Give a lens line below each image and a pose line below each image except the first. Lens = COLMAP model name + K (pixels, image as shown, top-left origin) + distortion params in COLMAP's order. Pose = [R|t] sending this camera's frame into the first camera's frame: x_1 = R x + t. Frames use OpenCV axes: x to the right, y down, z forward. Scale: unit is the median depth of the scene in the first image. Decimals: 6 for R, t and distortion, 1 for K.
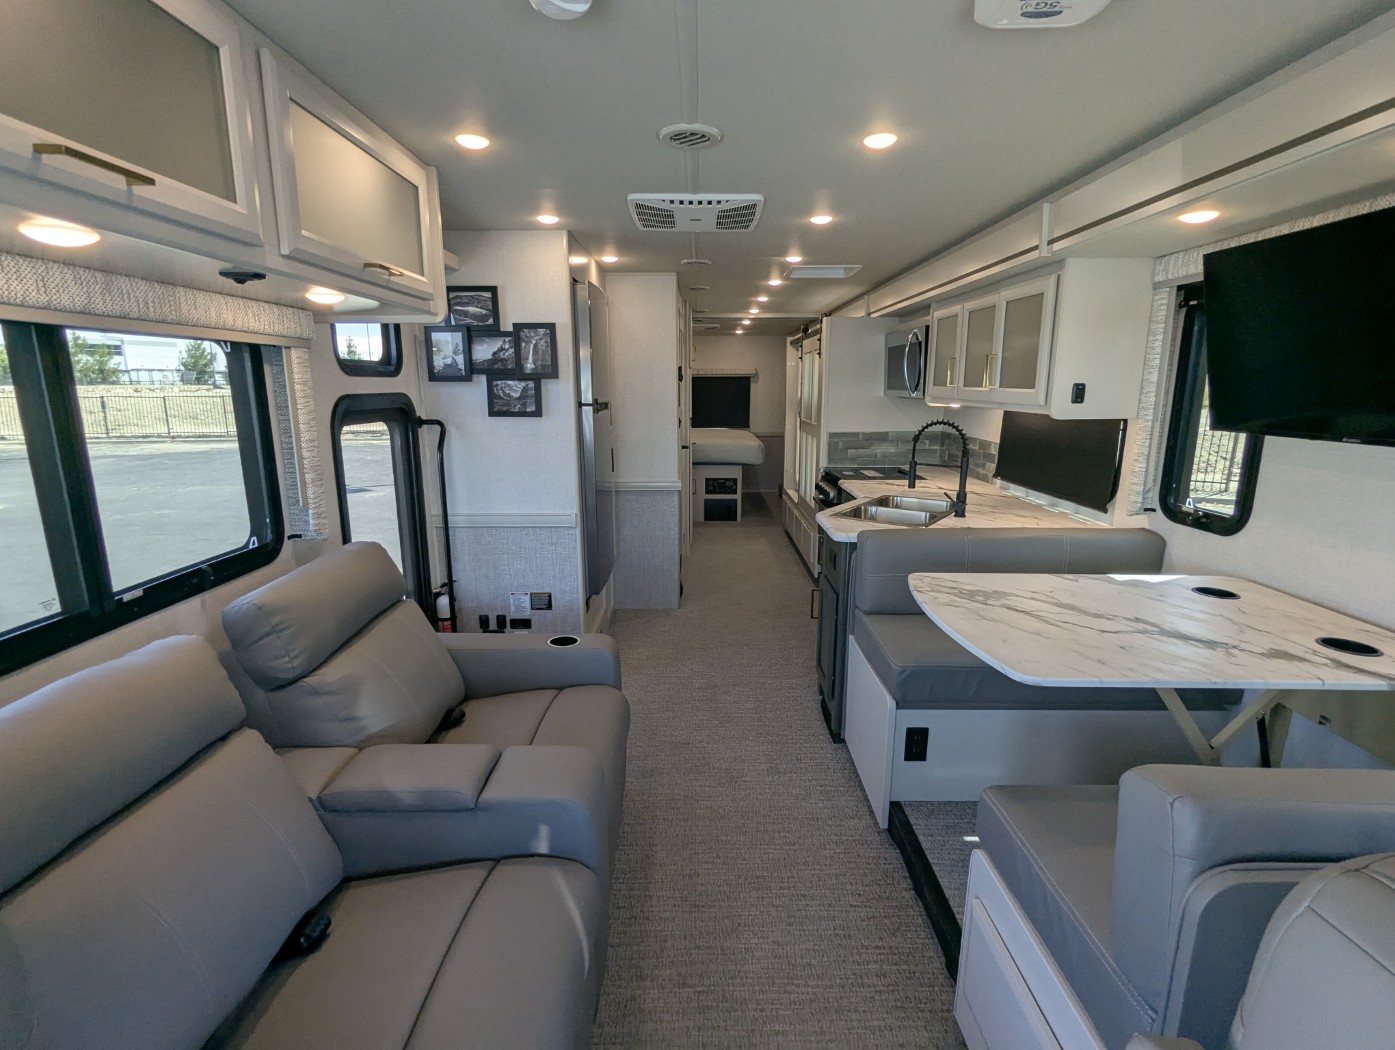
lens RADIAL K [[663.6, 0, 696.9], [0, 663.6, 525.7], [0, 0, 1]] dist [-0.000142, 0.000398]
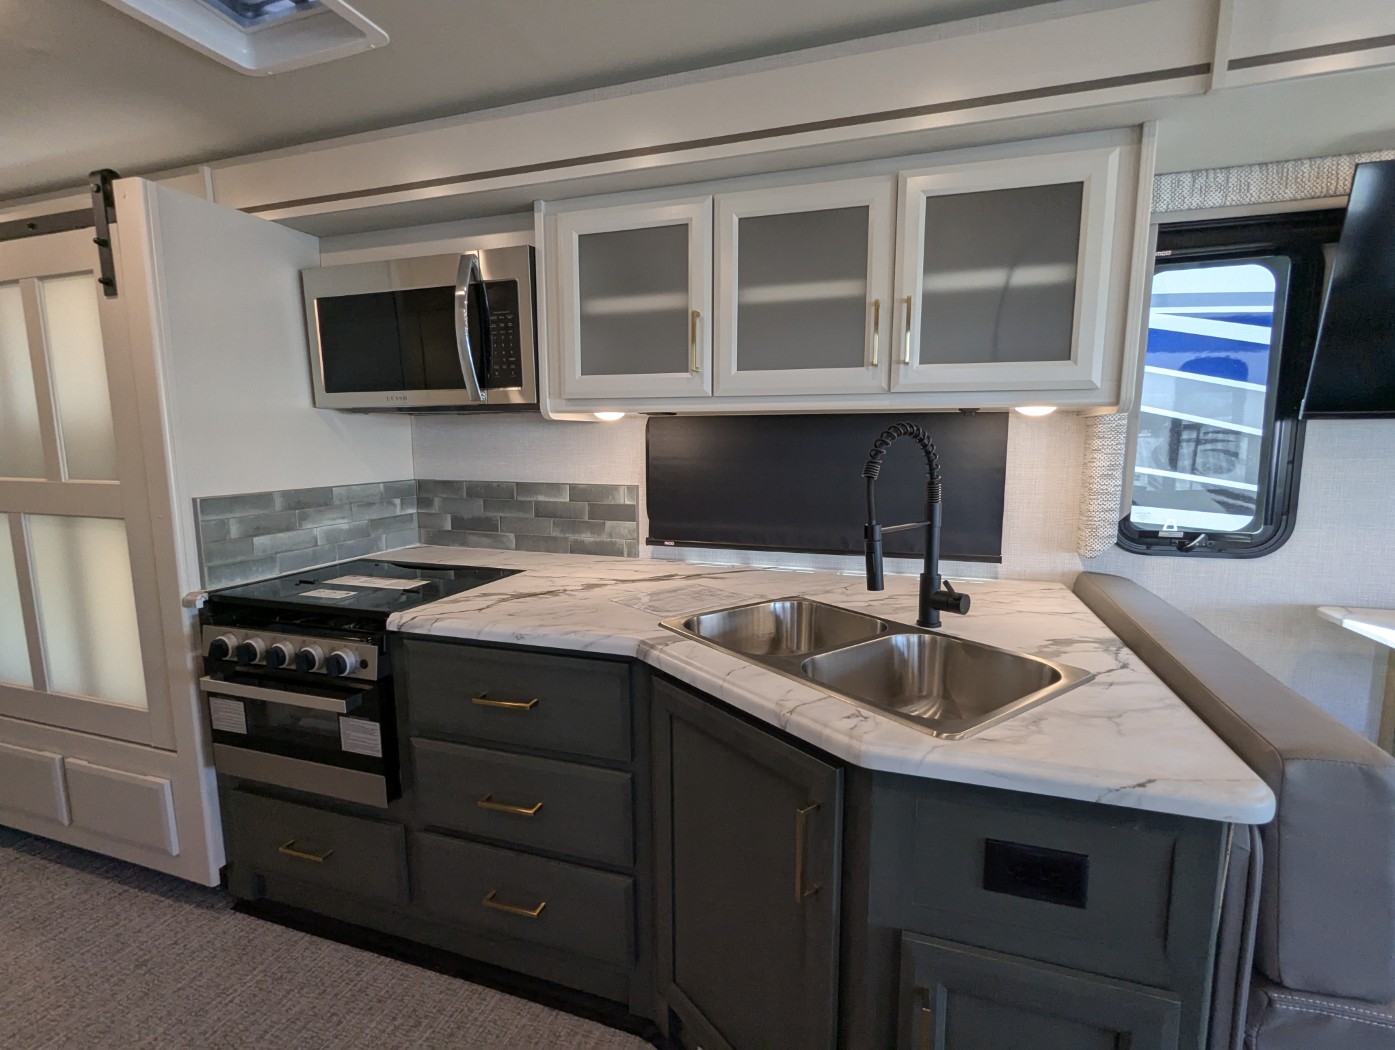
lens RADIAL K [[663.6, 0, 697.4], [0, 663.6, 525.5], [0, 0, 1]] dist [-0.000142, 0.000398]
pose [[0.316182, -0.122427, 0.940766, -0.098889], [0.200813, 0.977805, 0.059756, -0.142609], [-0.927202, 0.170024, 0.333749, 0.956376]]
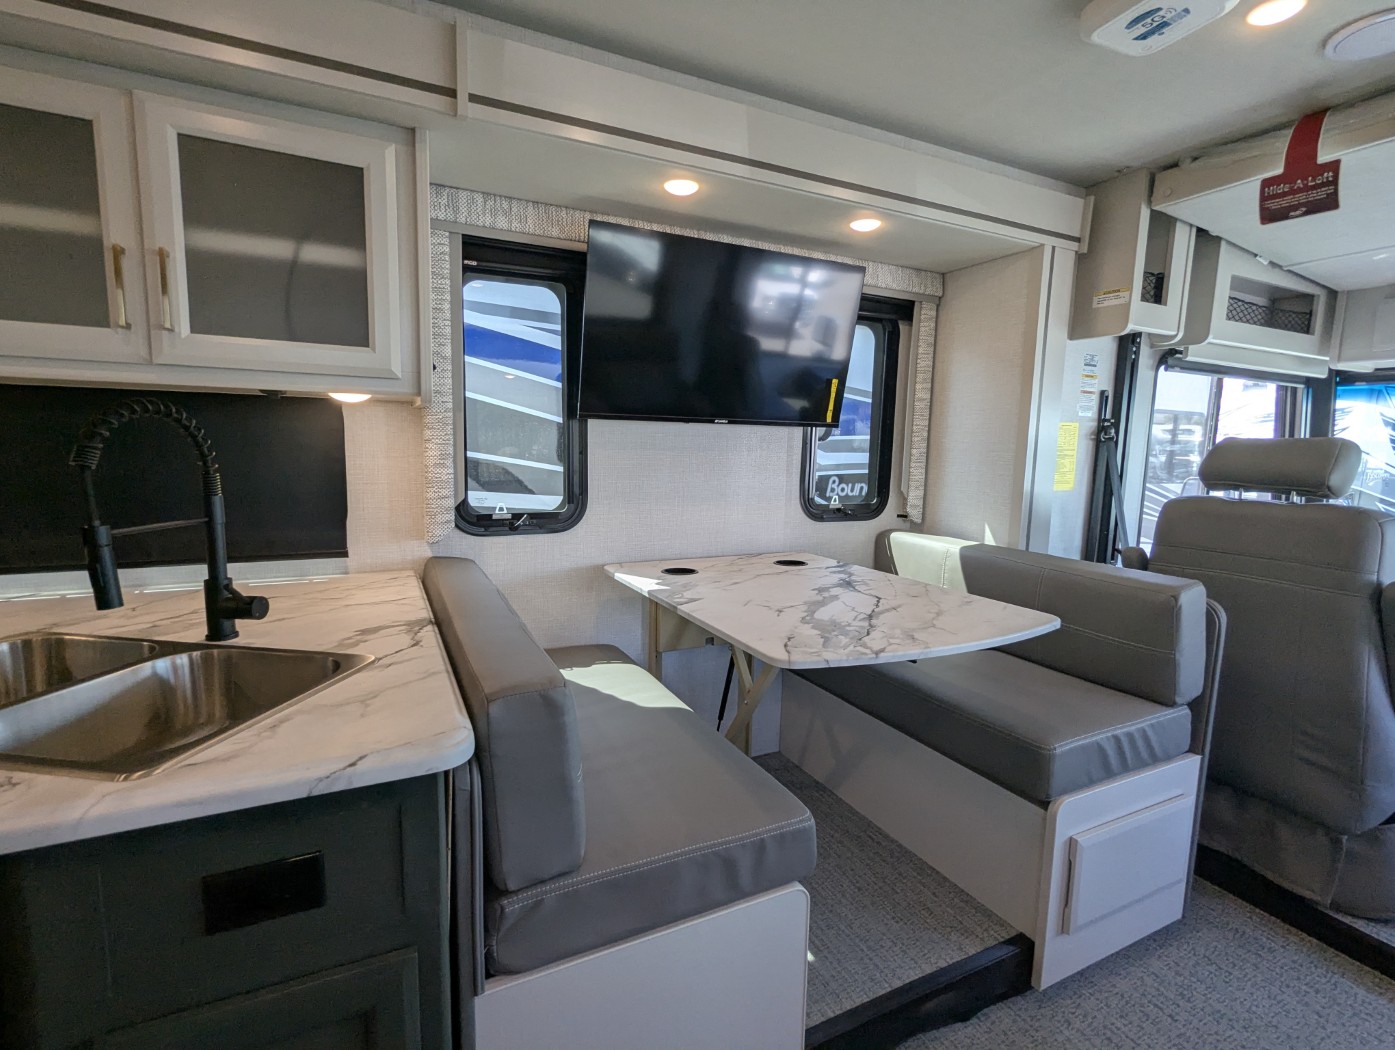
lens RADIAL K [[663.6, 0, 698.3], [0, 663.6, 525.7], [0, 0, 1]] dist [-0.000142, 0.000398]
pose [[-0.439850, -0.123559, 0.889531, -0.093189], [0.166591, 0.962074, 0.216011, -0.117832], [-0.882485, 0.243200, -0.402584, 0.863889]]
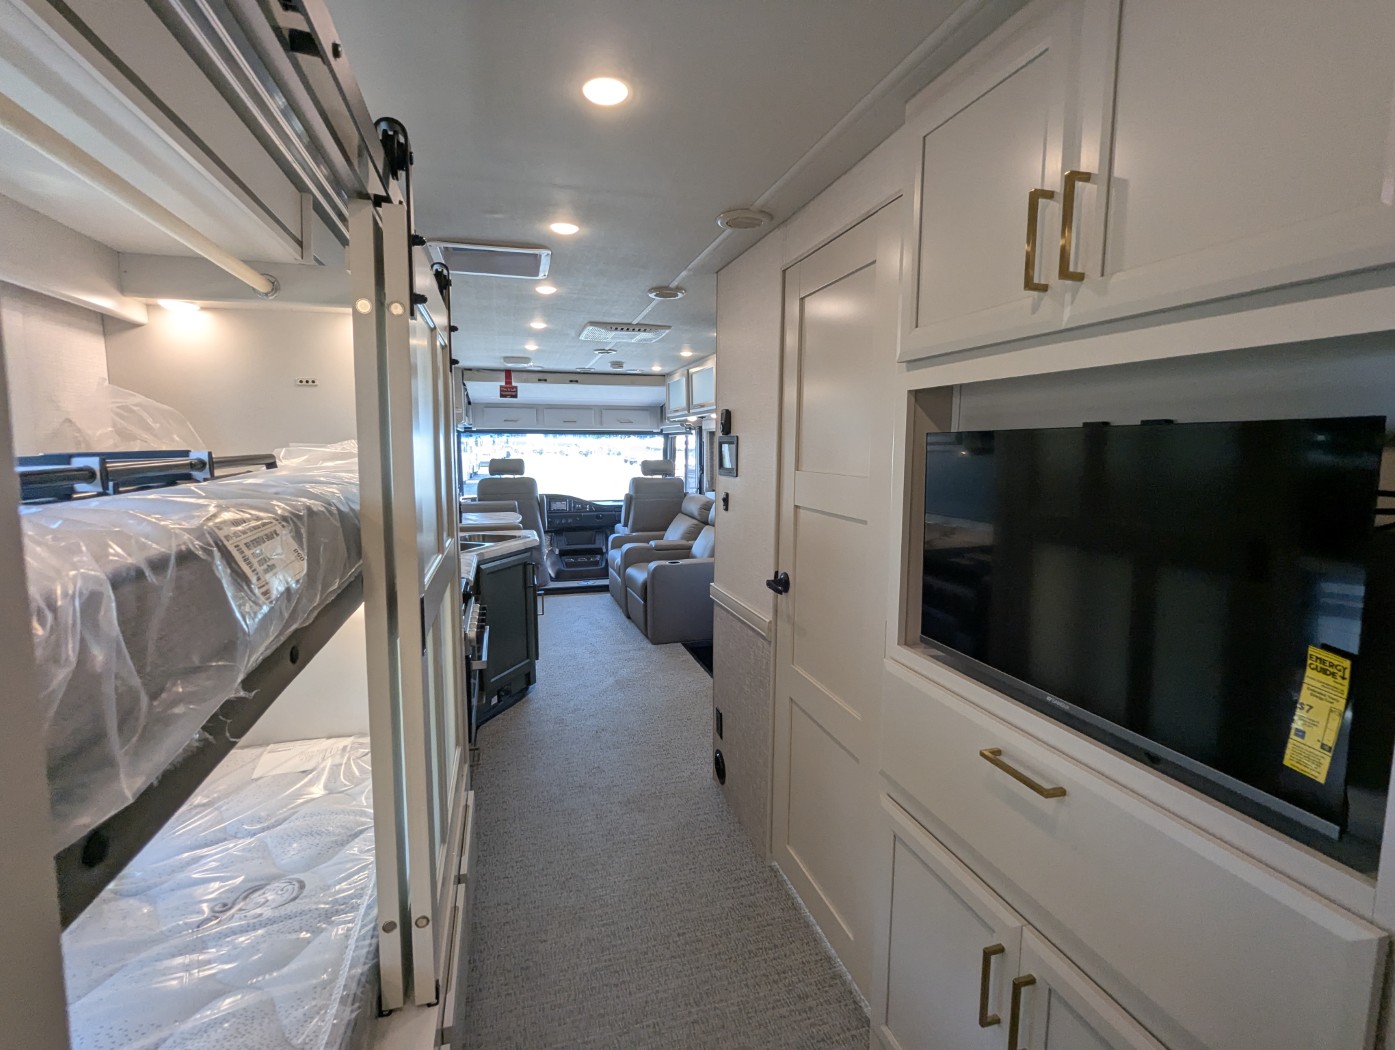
lens RADIAL K [[663.6, 0, 699.7], [0, 663.6, 532.0], [0, 0, 1]] dist [-0.000142, 0.000398]
pose [[-0.958176, 0.033602, -0.284201, 0.246539], [-0.062978, 0.943980, 0.323938, -0.469269], [0.279165, 0.328288, -0.902382, 2.245290]]
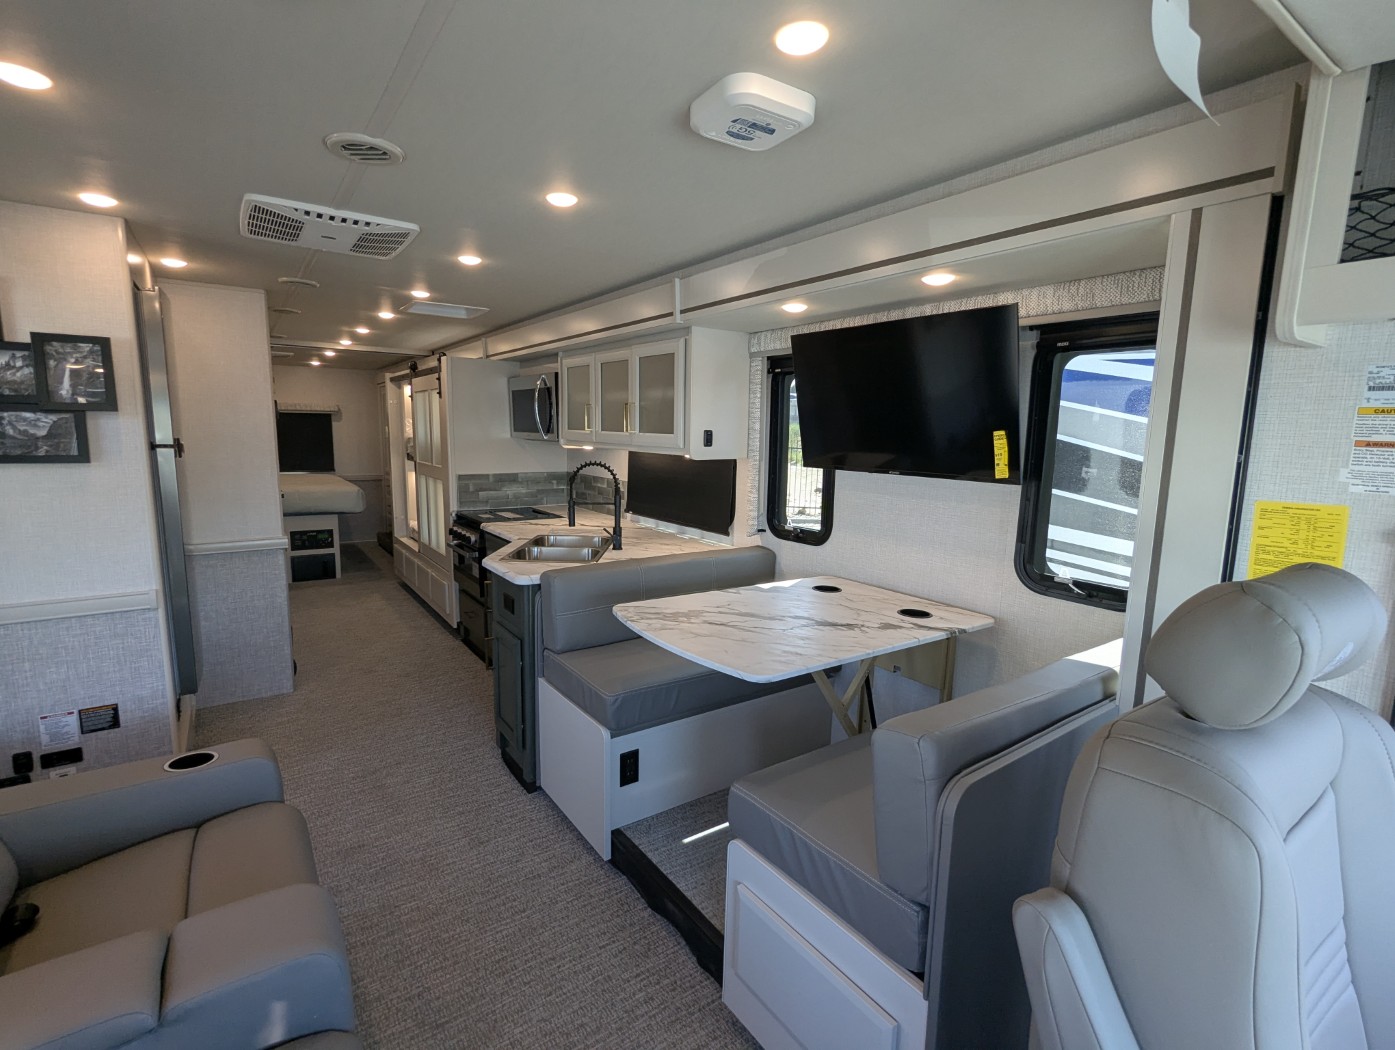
lens RADIAL K [[663.6, 0, 697.5], [0, 663.6, 524.3], [0, 0, 1]] dist [-0.000142, 0.000398]
pose [[0.816900, -0.065718, 0.573023, -0.112705], [0.101154, 0.994414, -0.030158, -0.007940], [-0.567840, 0.082600, 0.818984, 0.032774]]
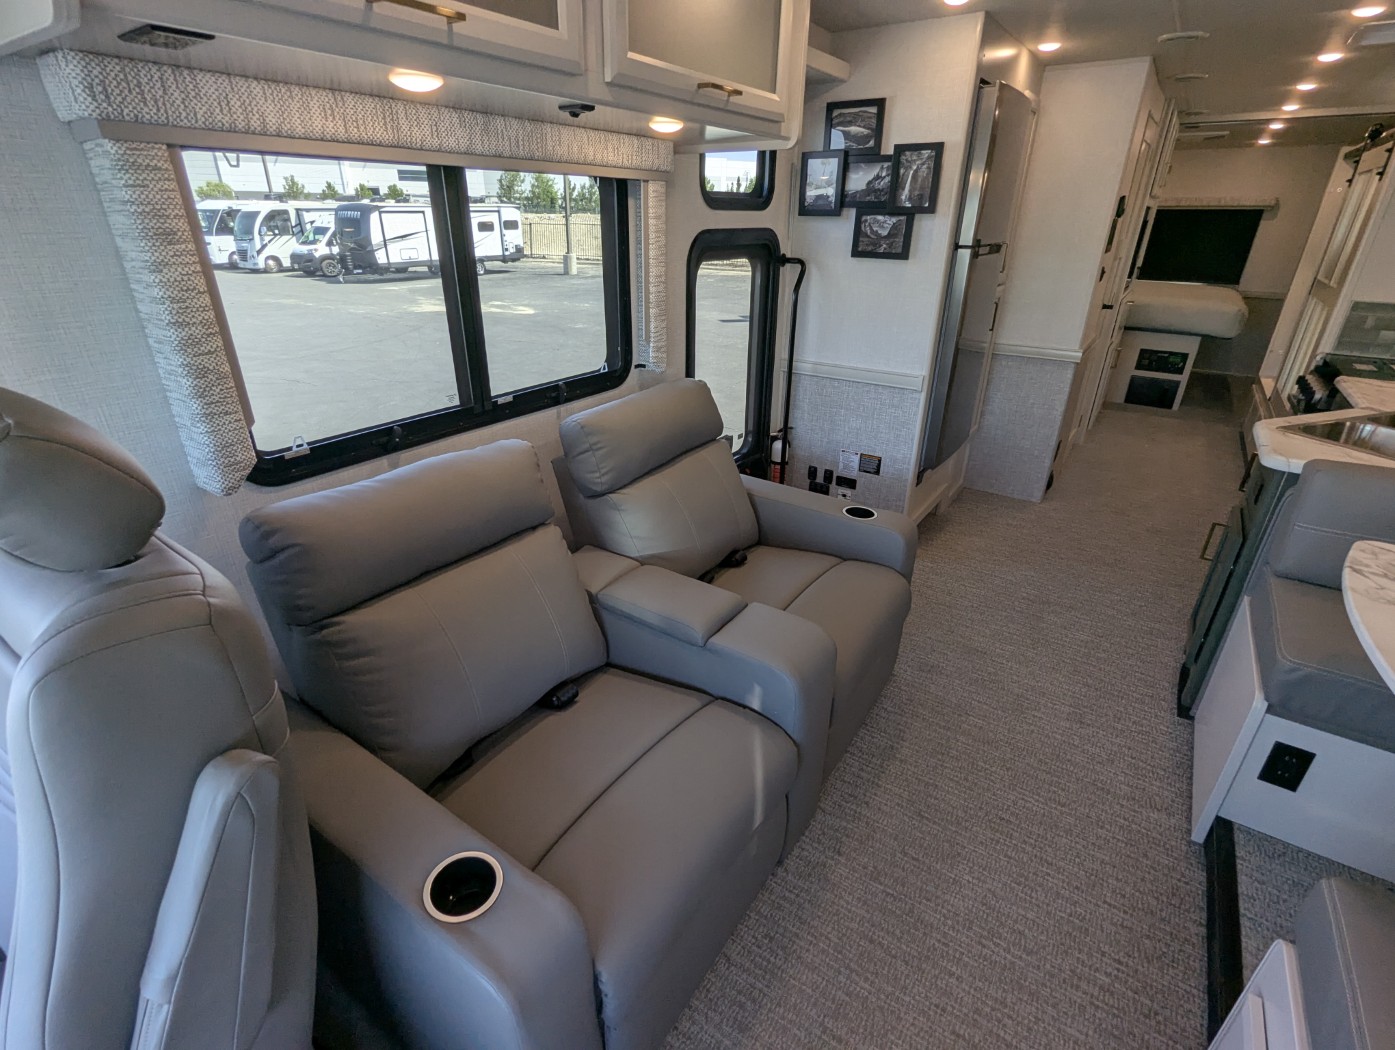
lens RADIAL K [[663.6, 0, 696.4], [0, 663.6, 526.7], [0, 0, 1]] dist [-0.000142, 0.000398]
pose [[0.824862, 0.248659, -0.507712, 0.072963], [-0.127483, 0.956757, 0.261467, -0.019719], [0.550773, -0.150949, 0.820892, 0.065509]]
